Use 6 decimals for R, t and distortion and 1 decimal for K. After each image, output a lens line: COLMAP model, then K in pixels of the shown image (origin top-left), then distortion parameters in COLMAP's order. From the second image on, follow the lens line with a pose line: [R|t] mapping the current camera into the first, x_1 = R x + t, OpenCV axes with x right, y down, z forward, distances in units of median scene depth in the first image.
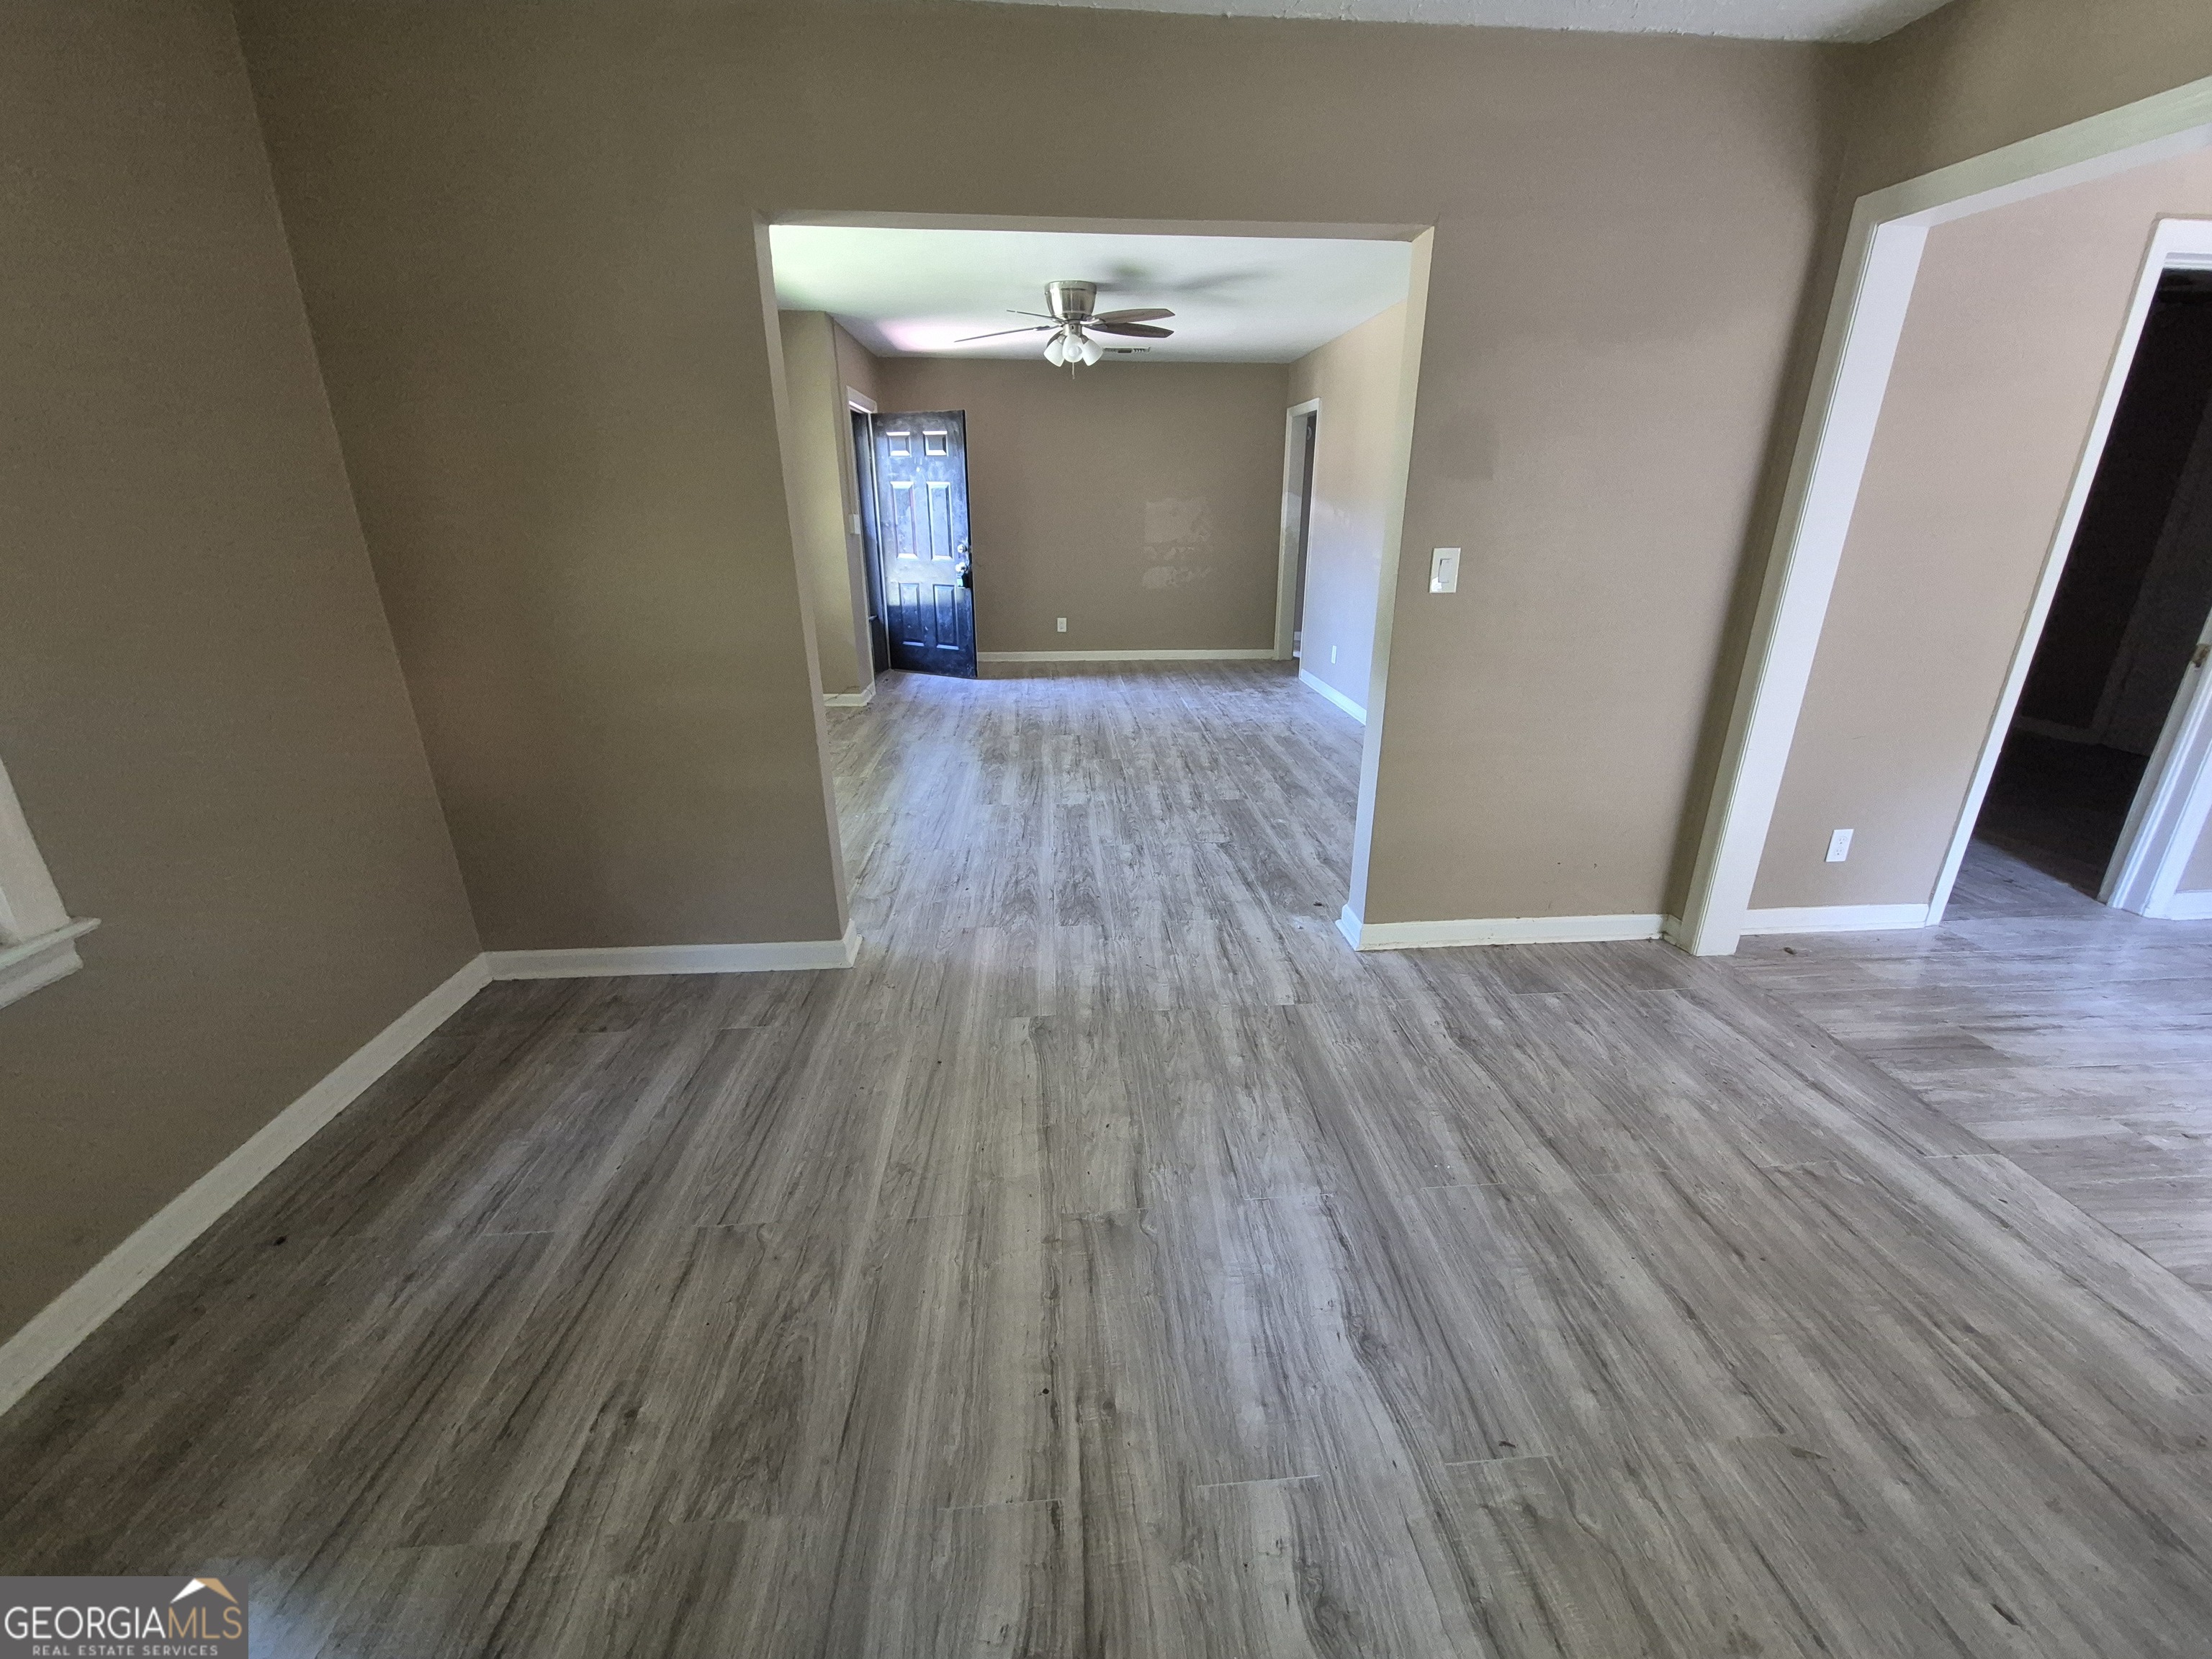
lens RADIAL K [[878.3, 0, 1118.8], [0, 878.3, 817.6], [0, 0, 1]] dist [0.005362, -0.002480]
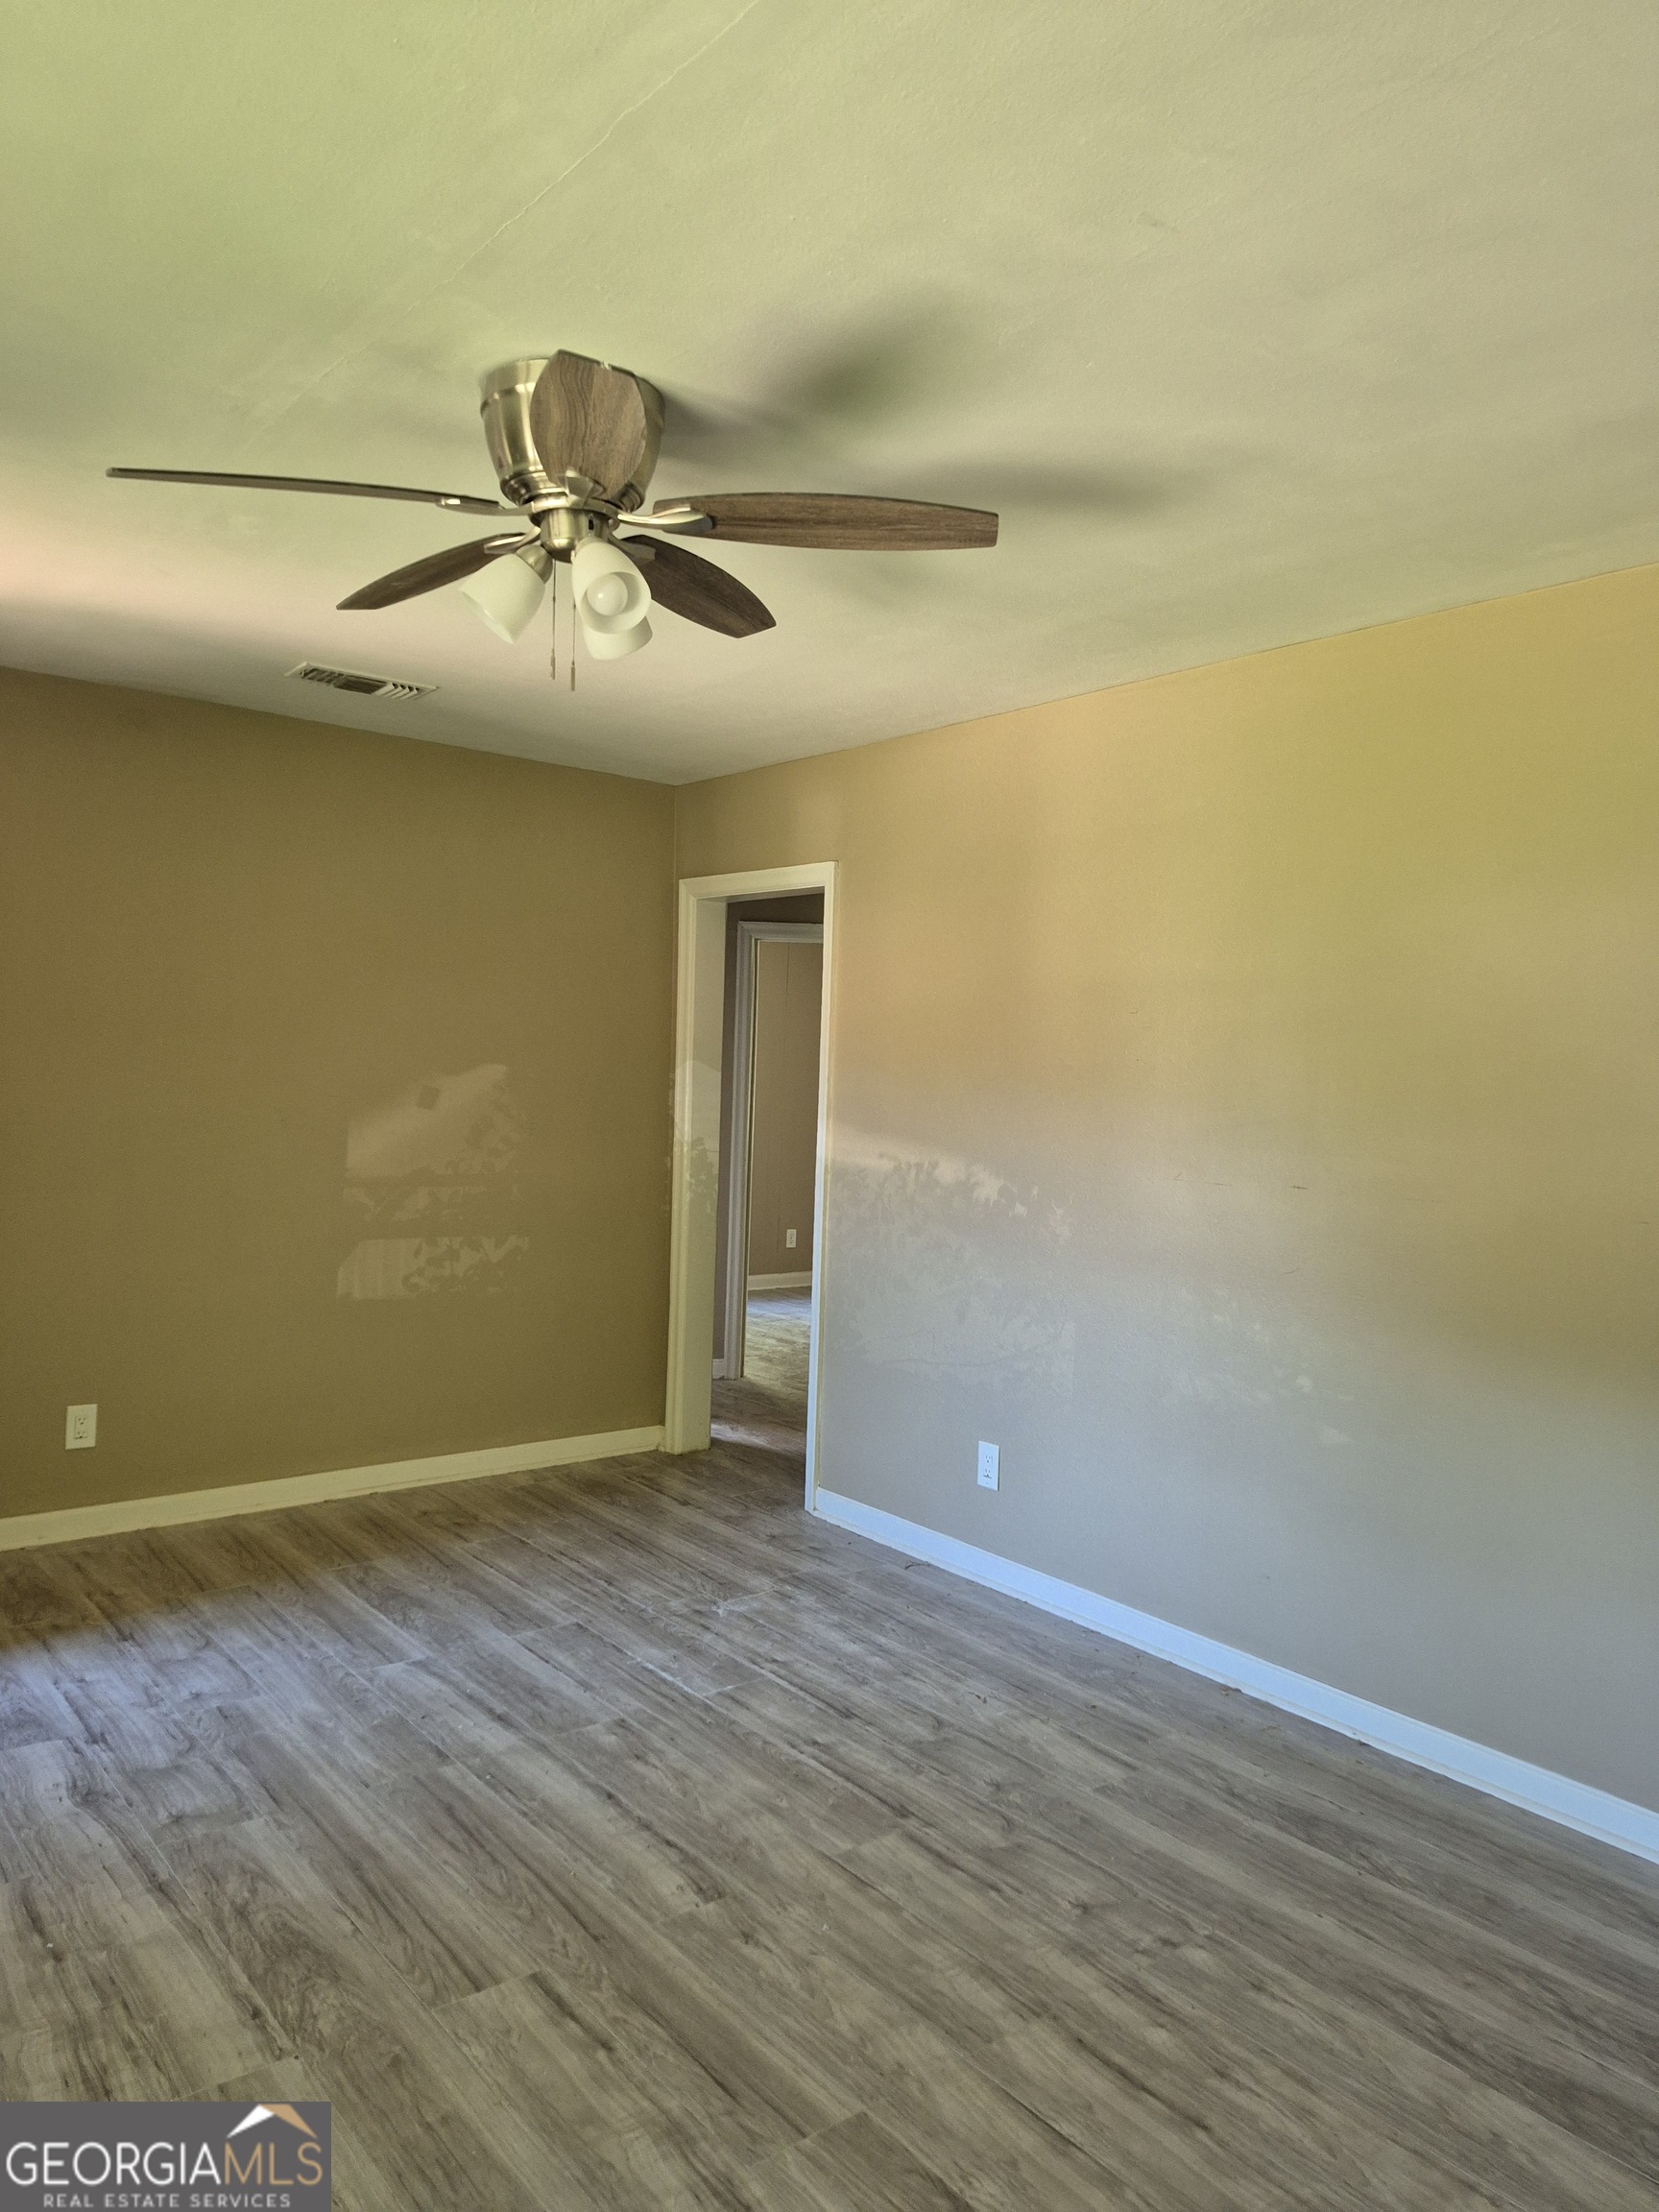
lens RADIAL K [[1533.7, 0, 810.0], [0, 1533.7, 1093.1], [0, 0, 1]] dist [0.070081, -0.070721]
pose [[0.831444, 0.010983, 0.555499, -0.464664], [0.162311, 0.951390, -0.261748, -0.410151], [-0.531371, 0.307793, 0.789245, 1.052561]]
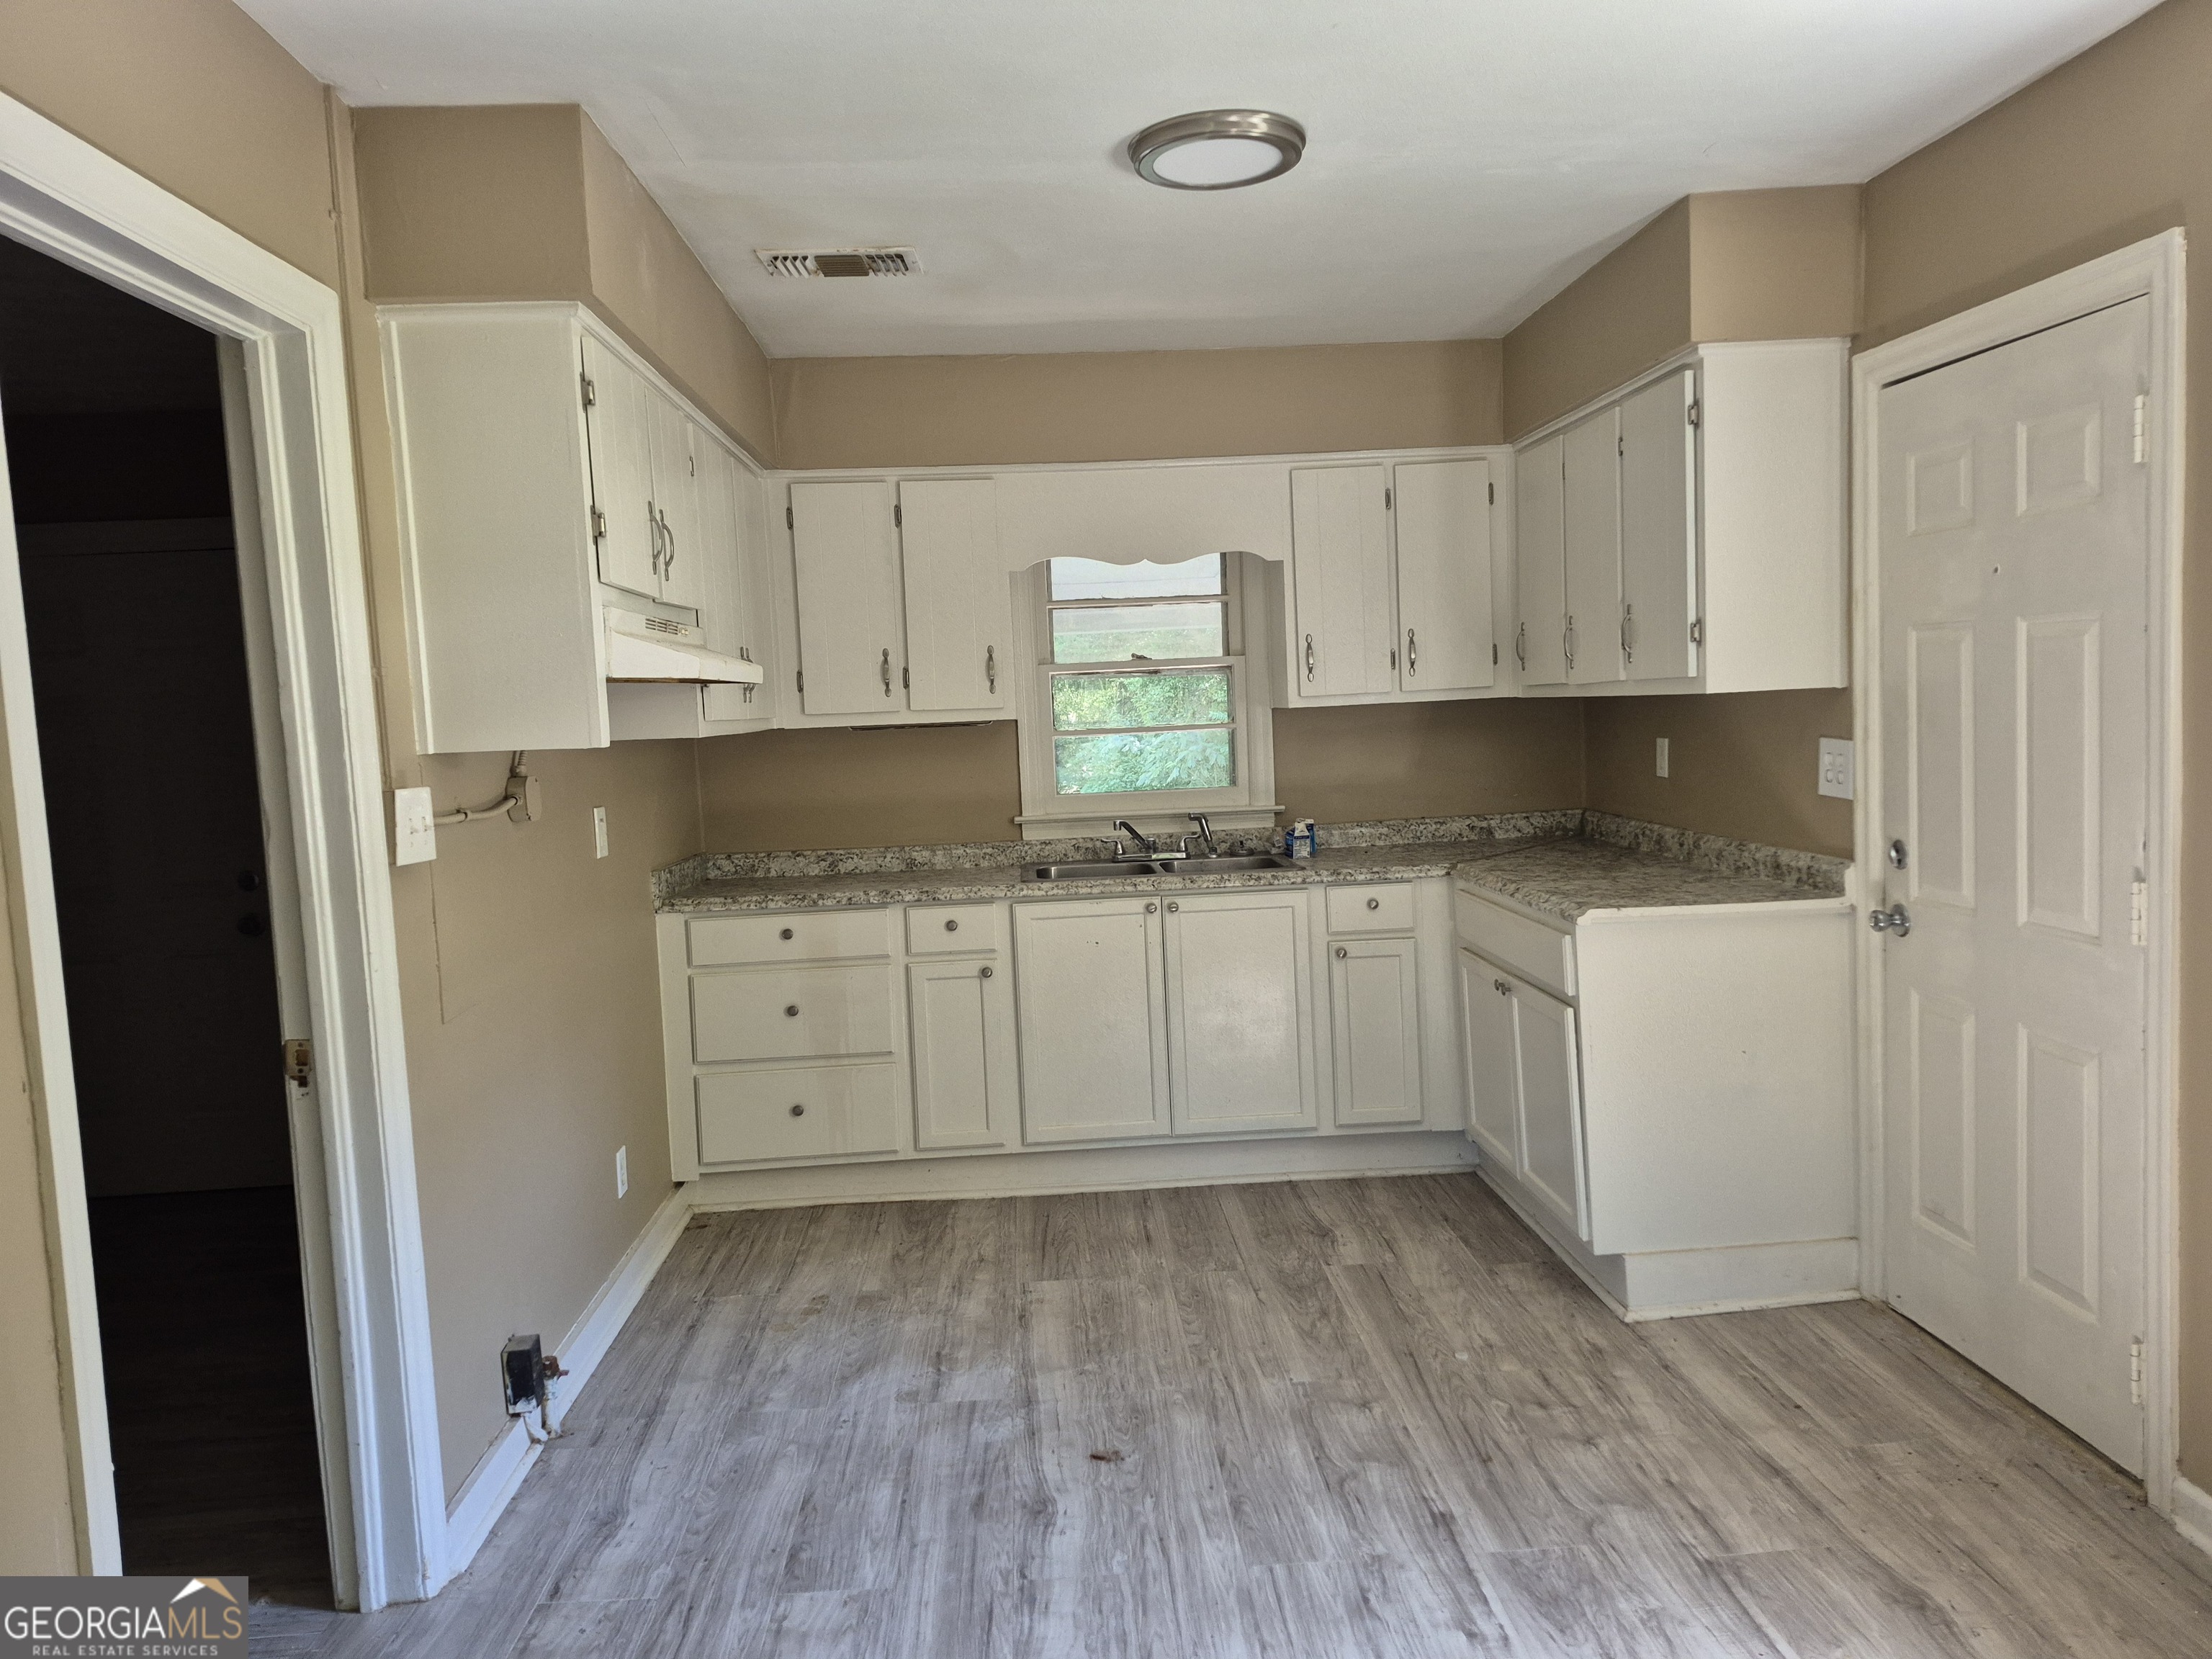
lens RADIAL K [[1533.7, 0, 1099.9], [0, 1533.7, 816.4], [0, 0, 1]] dist [0.070081, -0.070721]
pose [[0.032891, -0.078463, 0.996374, 0.449782], [0.383280, 0.921686, 0.059930, -0.205156], [-0.923047, 0.379919, 0.060389, 0.538483]]
